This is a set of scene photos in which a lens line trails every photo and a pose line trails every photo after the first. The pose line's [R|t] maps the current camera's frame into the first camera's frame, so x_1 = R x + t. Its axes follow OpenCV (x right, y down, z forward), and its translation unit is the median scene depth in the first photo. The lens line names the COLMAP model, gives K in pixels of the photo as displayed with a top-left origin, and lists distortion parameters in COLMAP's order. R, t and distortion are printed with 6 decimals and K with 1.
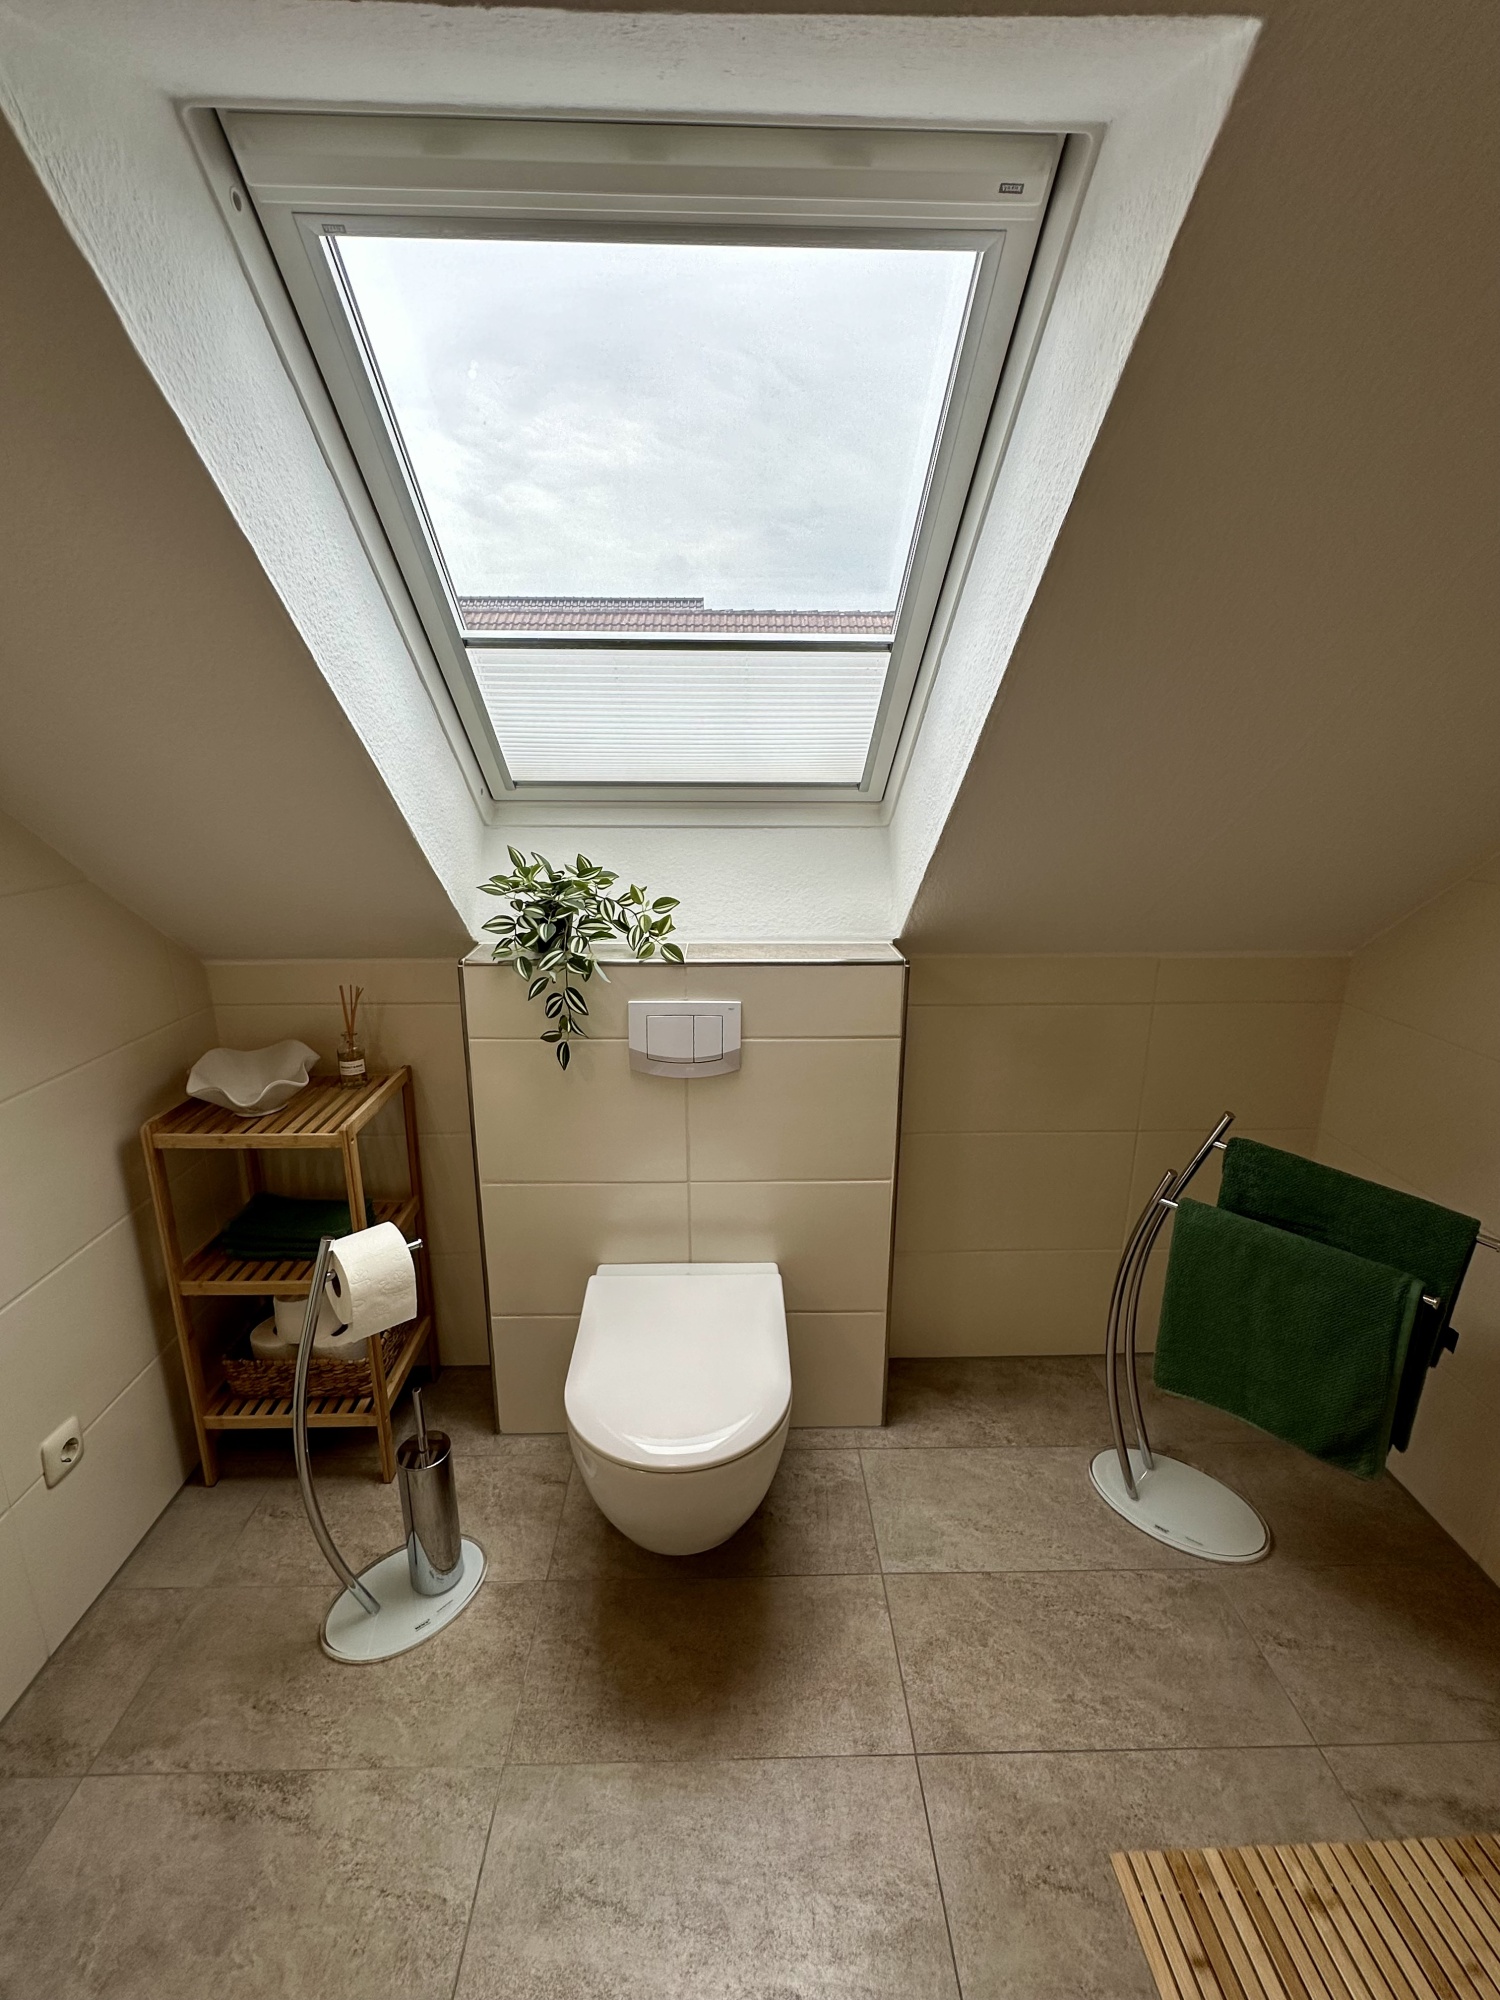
lens RADIAL K [[882.8, 0, 750.0], [0, 882.8, 1000.0], [0, 0, 1]] dist [-0.001271, 0.000611]
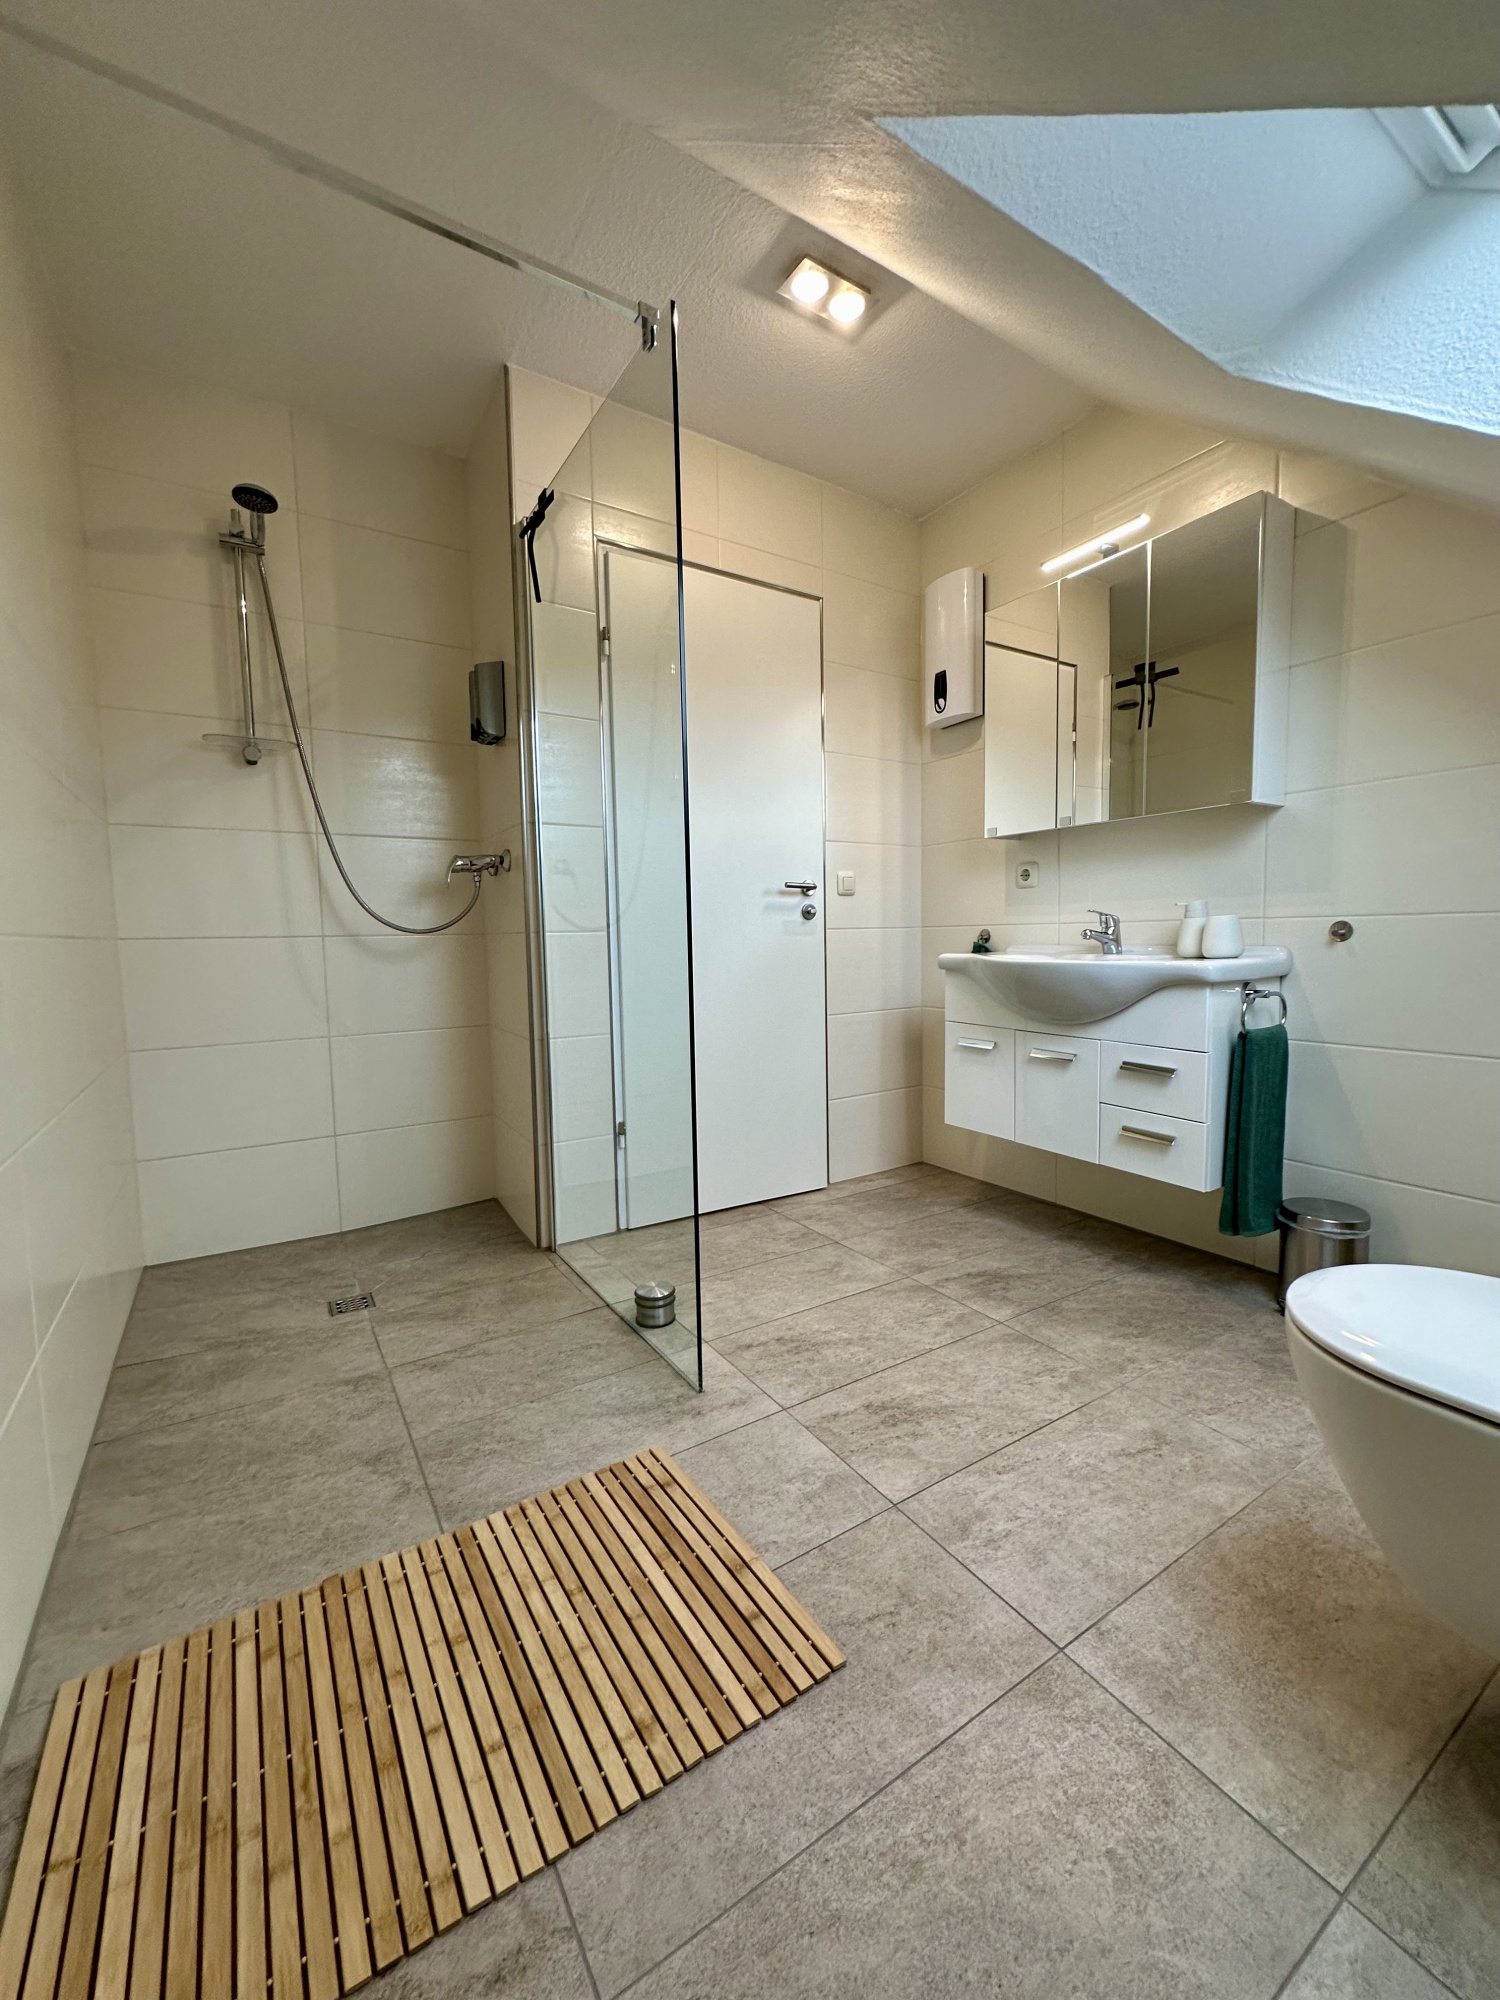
lens RADIAL K [[797.0, 0, 750.0], [0, 797.0, 1000.0], [0, 0, 1]] dist [0.000653, 0.000056]
pose [[-0.858154, 0.052833, -0.510667, 0.650222], [-0.118393, 0.947515, 0.296983, 0.063446], [0.499555, 0.315316, -0.806859, 1.035456]]
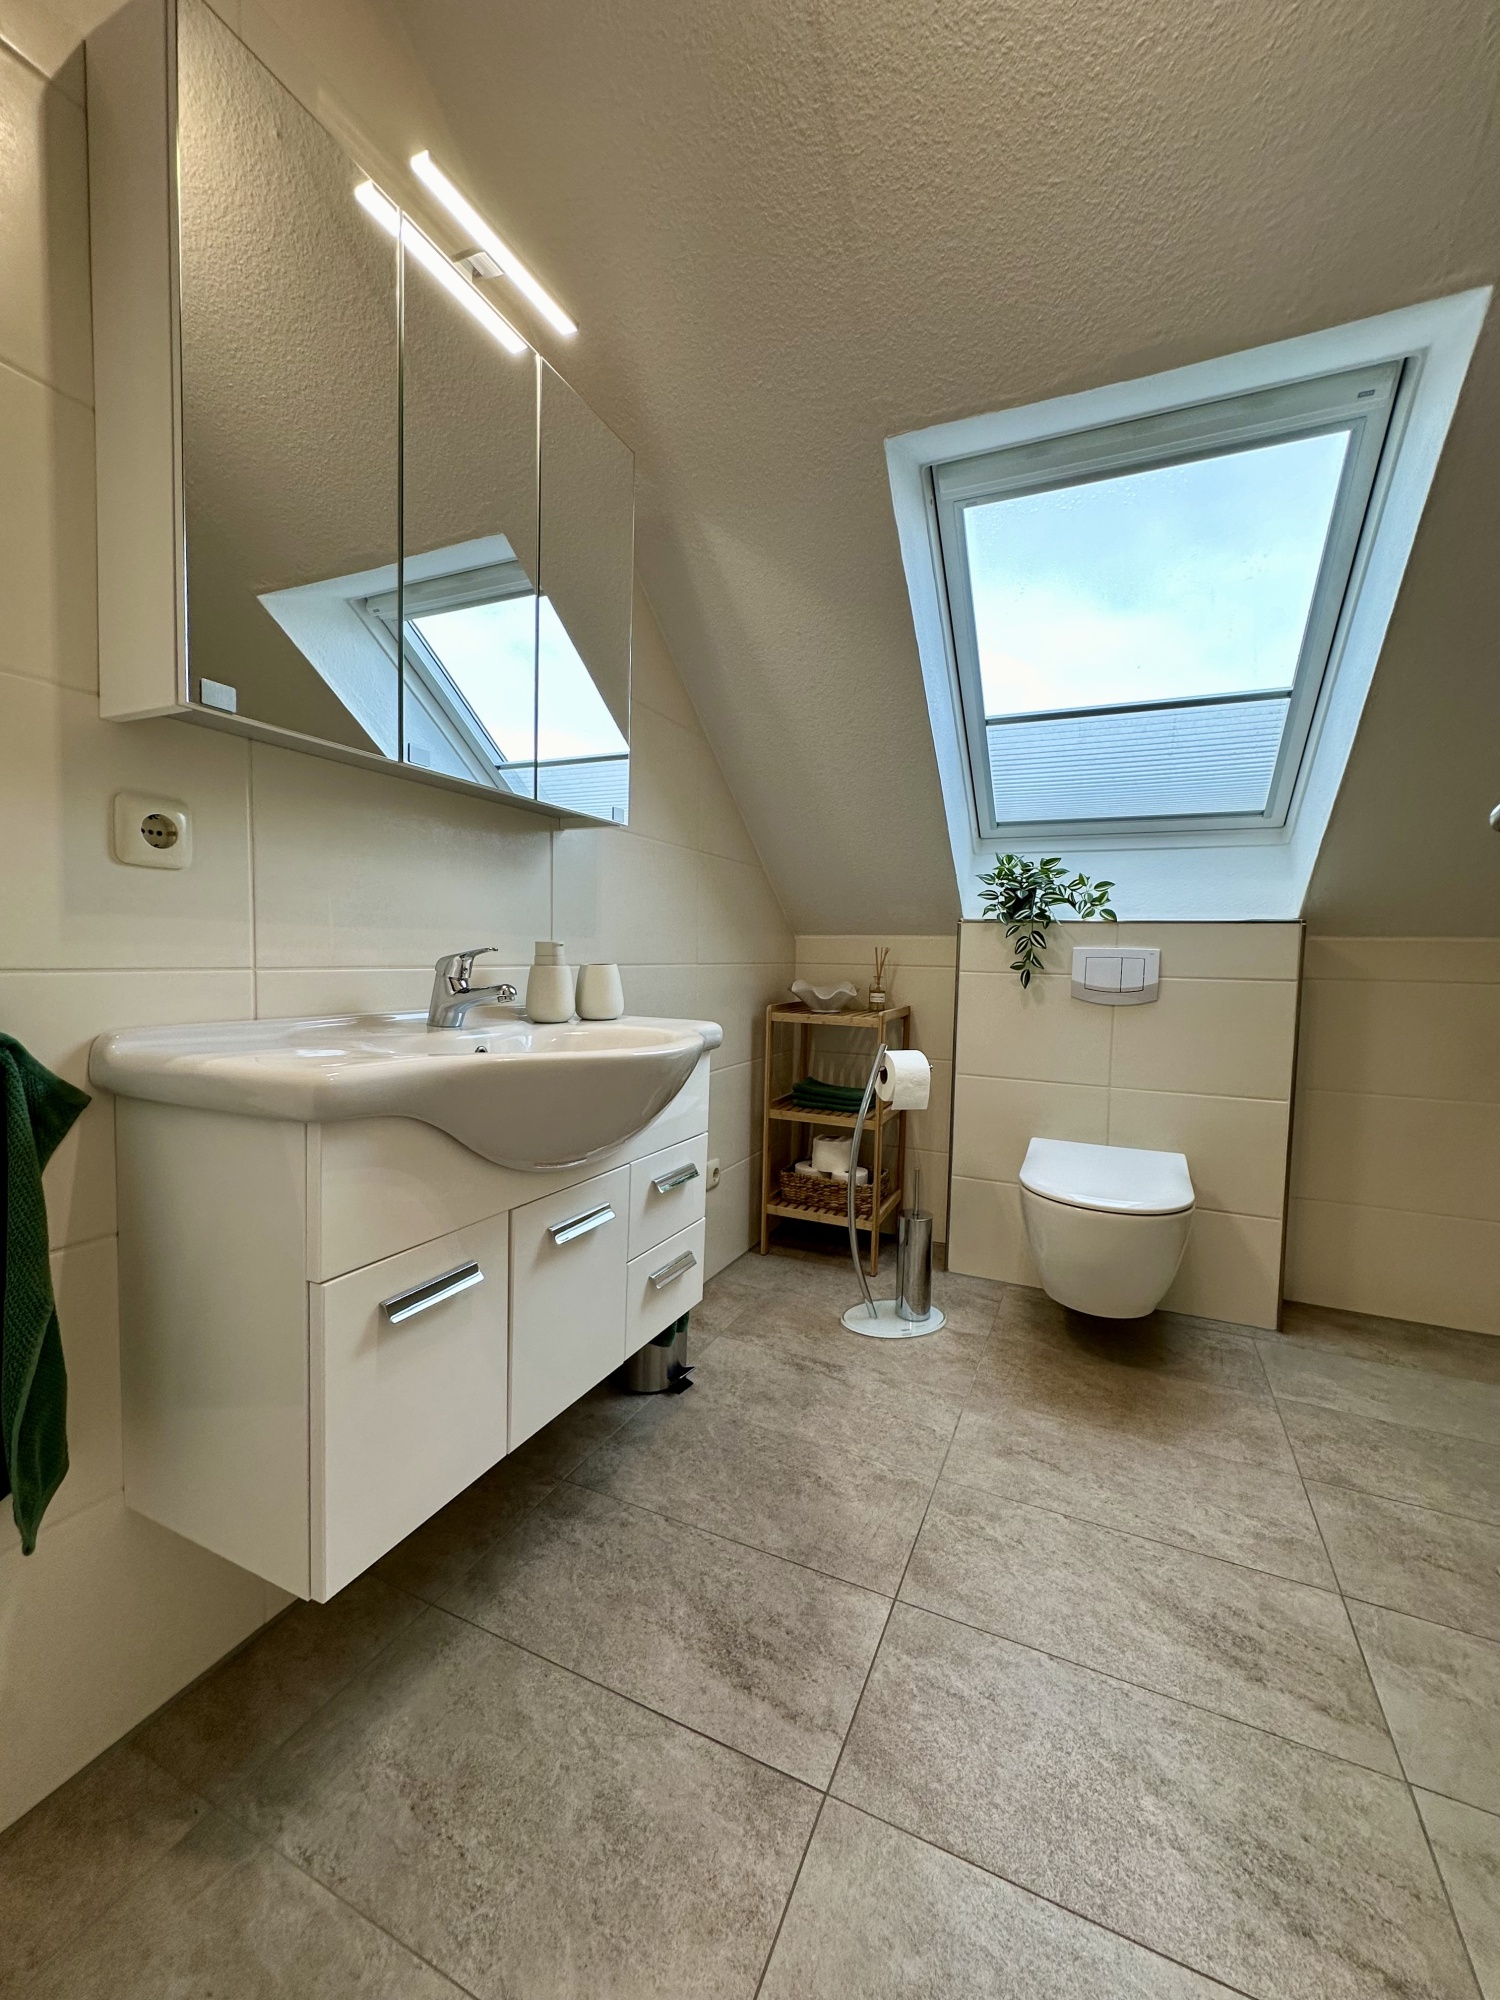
lens RADIAL K [[797.0, 0, 750.0], [0, 797.0, 1000.0], [0, 0, 1]] dist [0.000653, 0.000056]
pose [[0.896641, 0.040767, -0.440877, -0.034194], [-0.130288, 0.975958, -0.174731, 0.403000], [0.423154, 0.214111, 0.880396, -0.383373]]
